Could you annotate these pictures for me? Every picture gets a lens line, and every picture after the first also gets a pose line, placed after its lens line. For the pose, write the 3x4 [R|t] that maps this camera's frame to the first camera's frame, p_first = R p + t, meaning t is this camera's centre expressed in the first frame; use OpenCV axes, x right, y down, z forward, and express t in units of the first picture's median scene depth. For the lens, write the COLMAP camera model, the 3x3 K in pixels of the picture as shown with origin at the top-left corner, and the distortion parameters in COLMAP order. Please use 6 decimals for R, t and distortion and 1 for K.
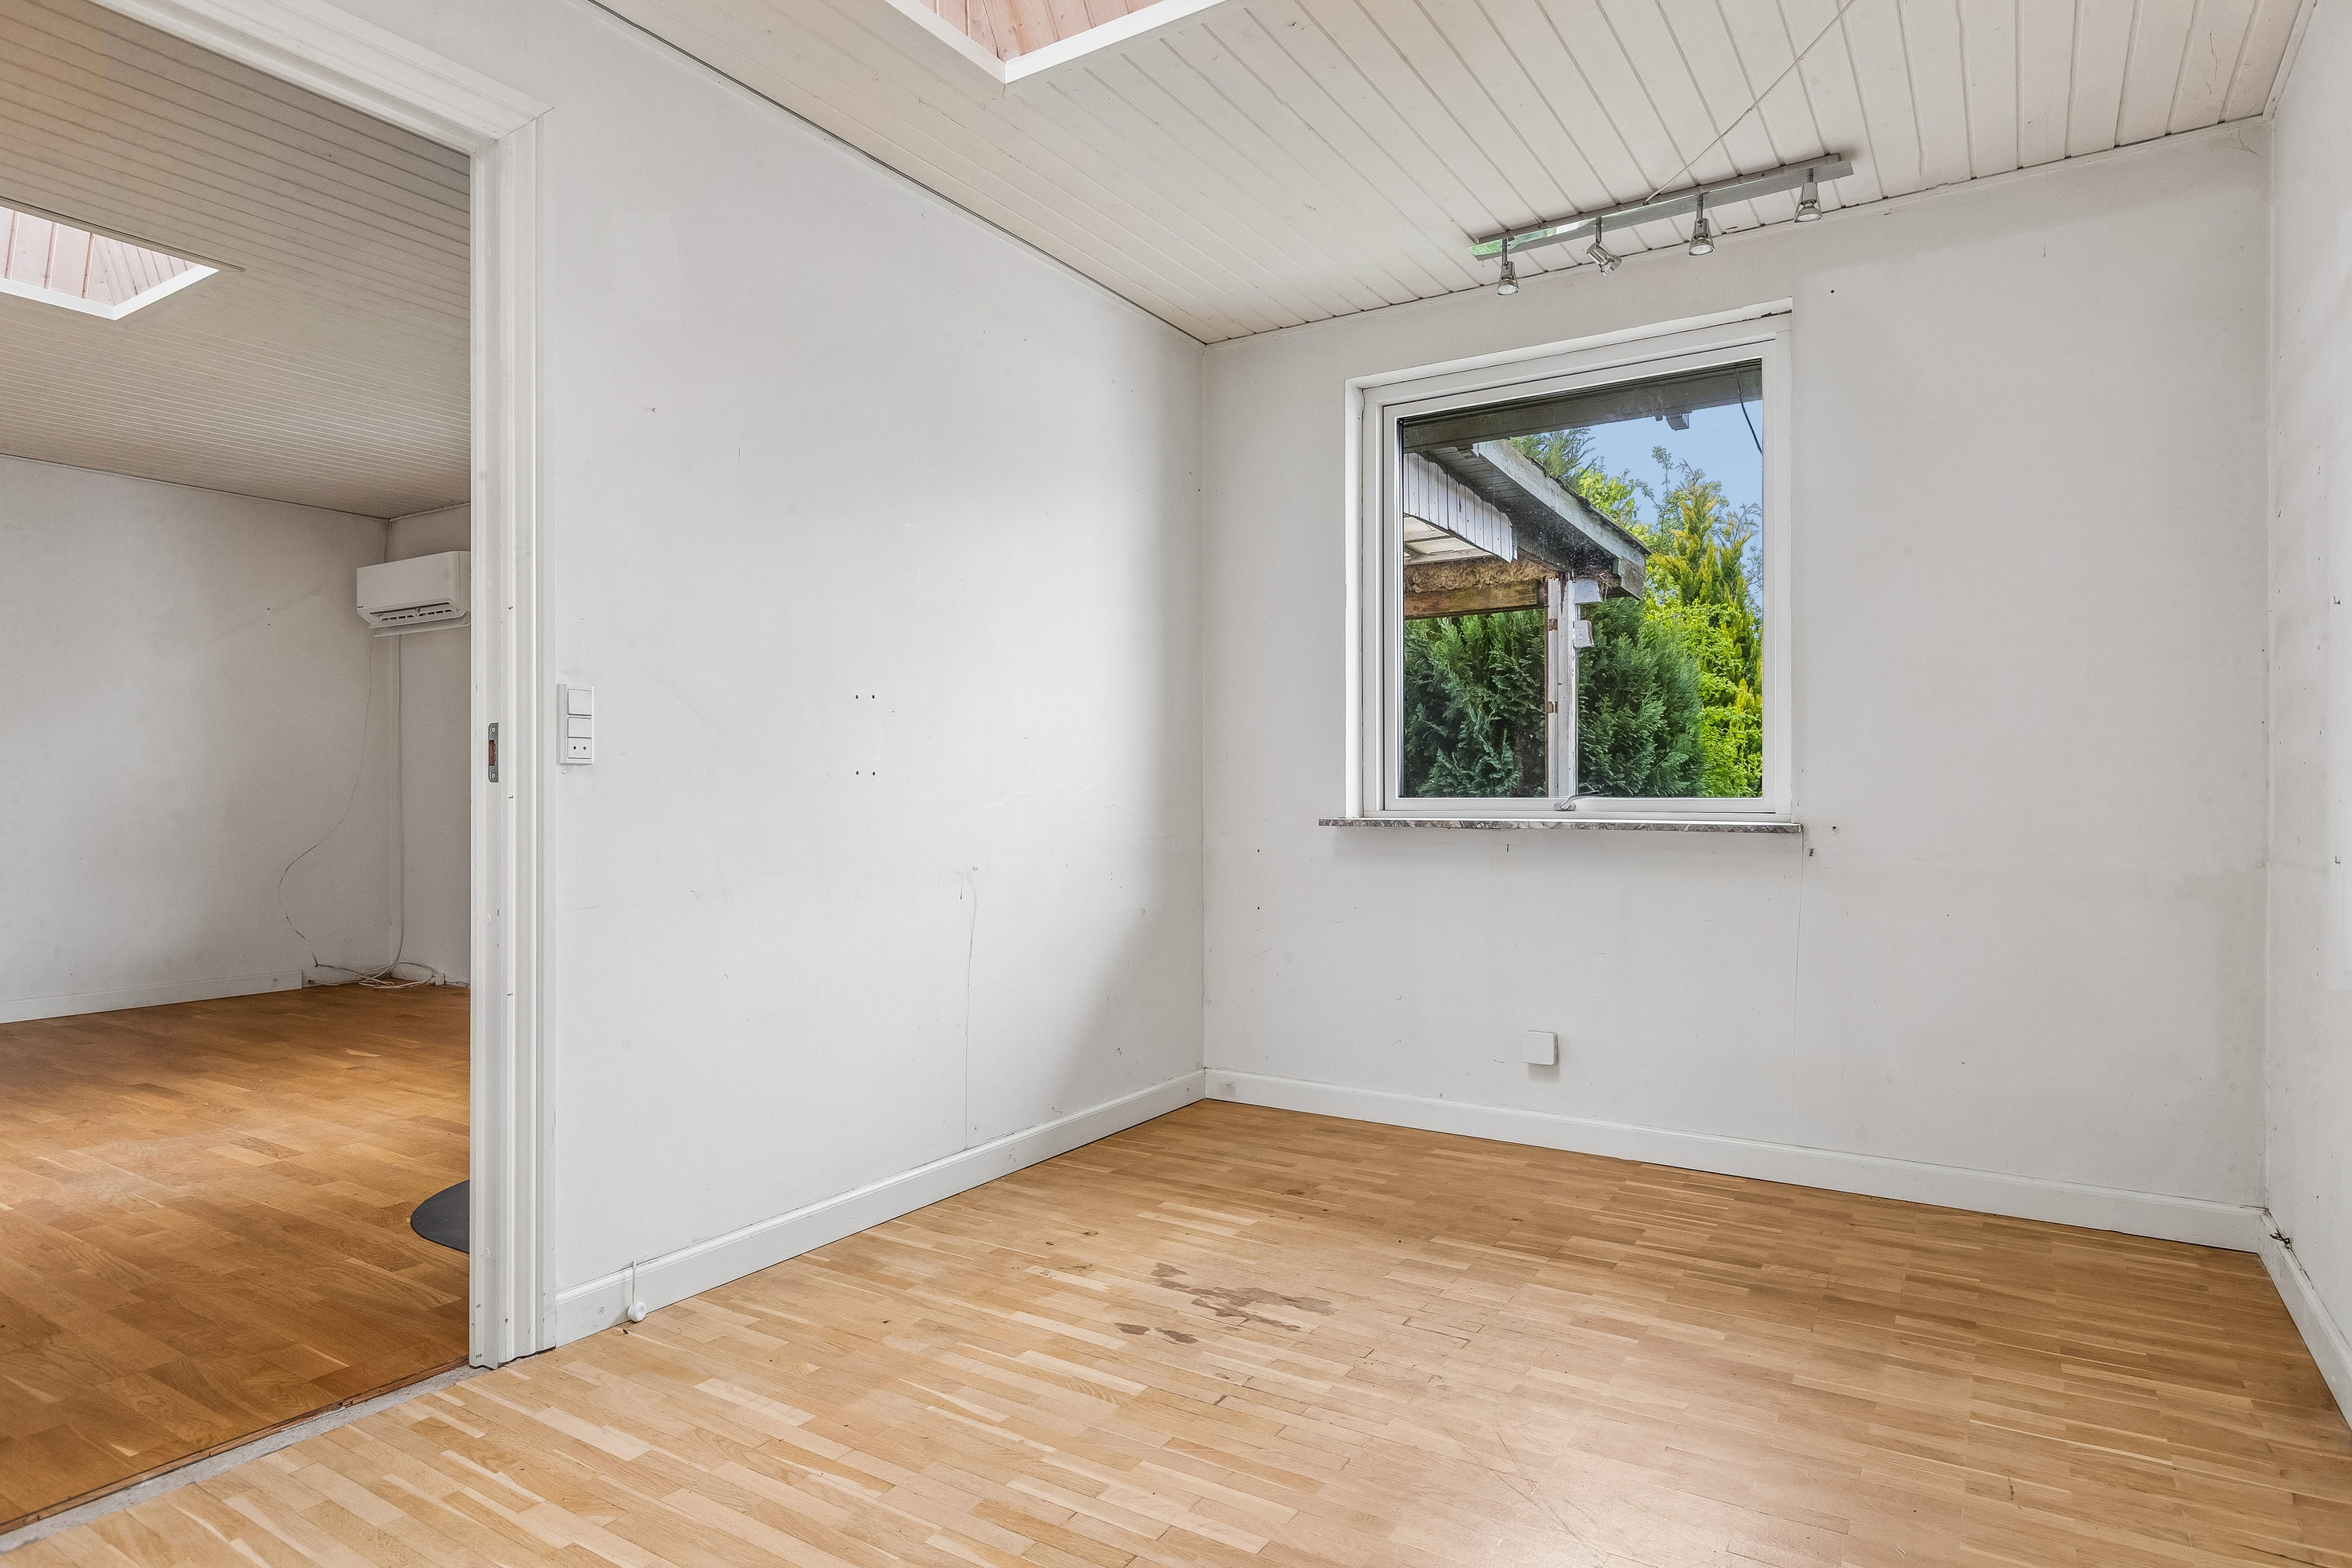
lens RADIAL K [[1312.7, 0, 1196.5], [0, 1312.7, 777.4], [0, 0, 1]] dist [0.014287, -0.007412]
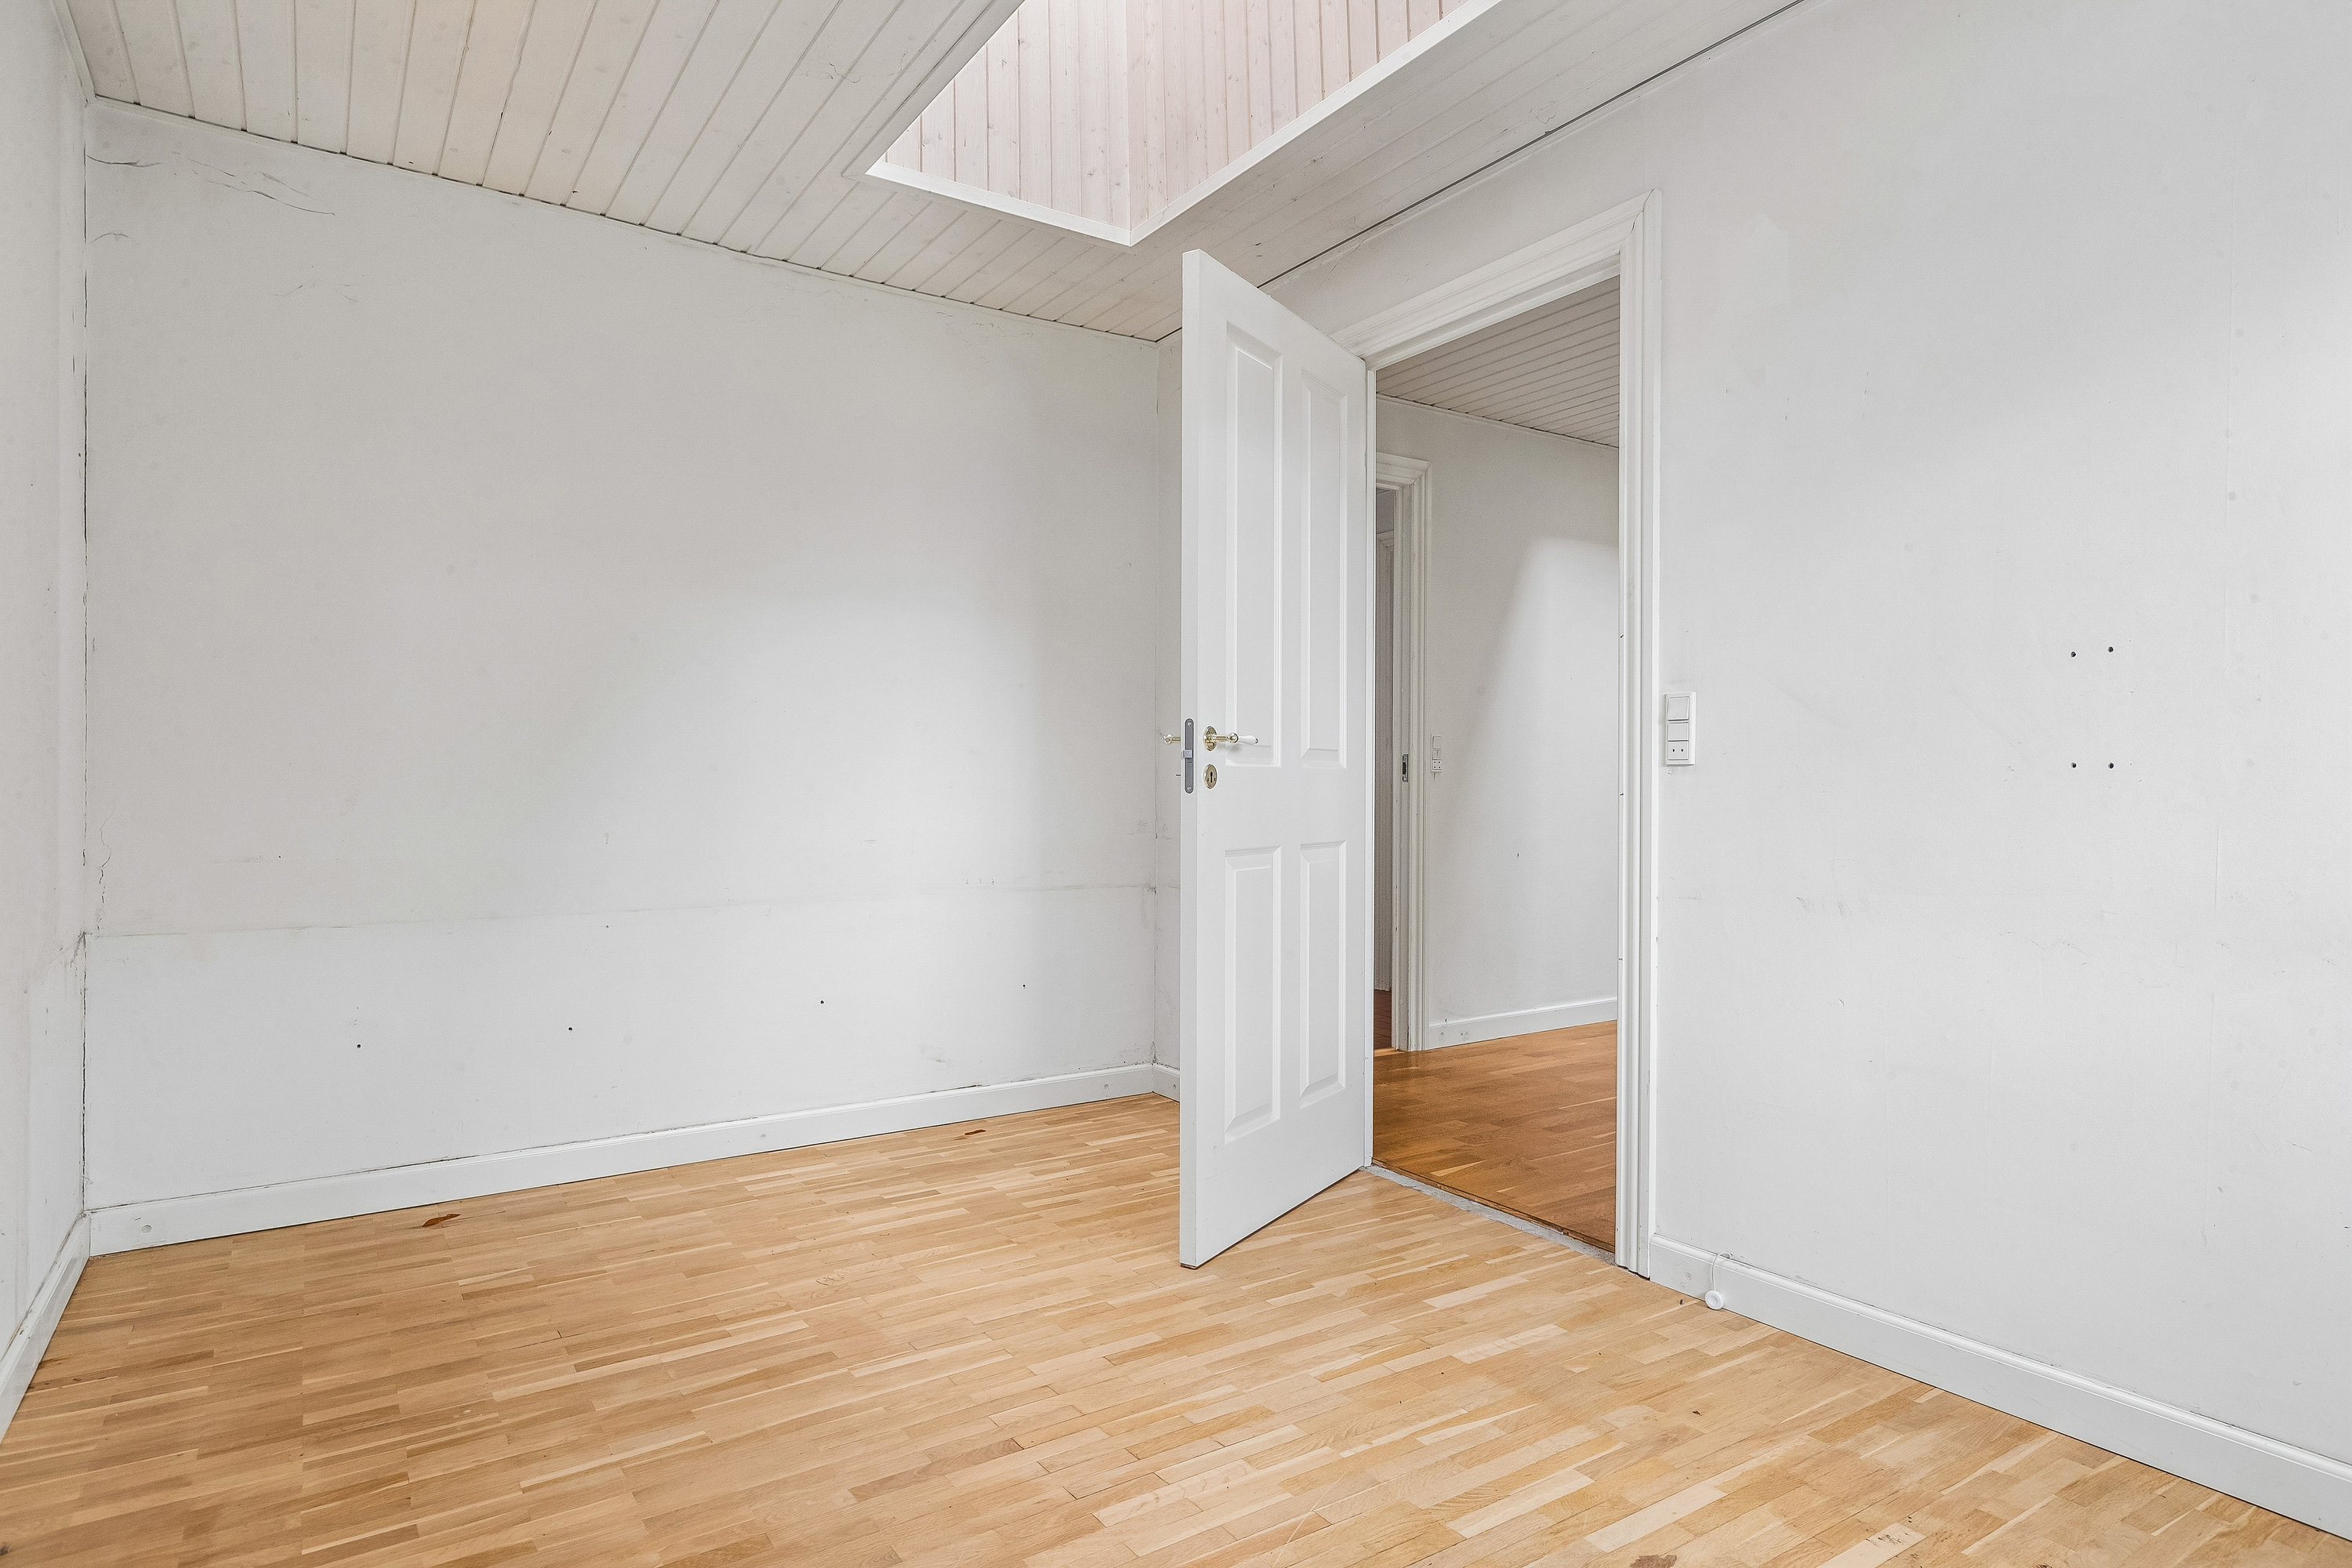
lens RADIAL K [[1312.7, 0, 1167.3], [0, 1312.7, 779.8], [0, 0, 1]] dist [0.014287, -0.007412]
pose [[-0.422426, -0.005721, -0.906379, 0.601633], [0.008616, 0.999910, -0.010328, 0.008284], [0.906356, -0.012172, -0.422339, 0.925481]]
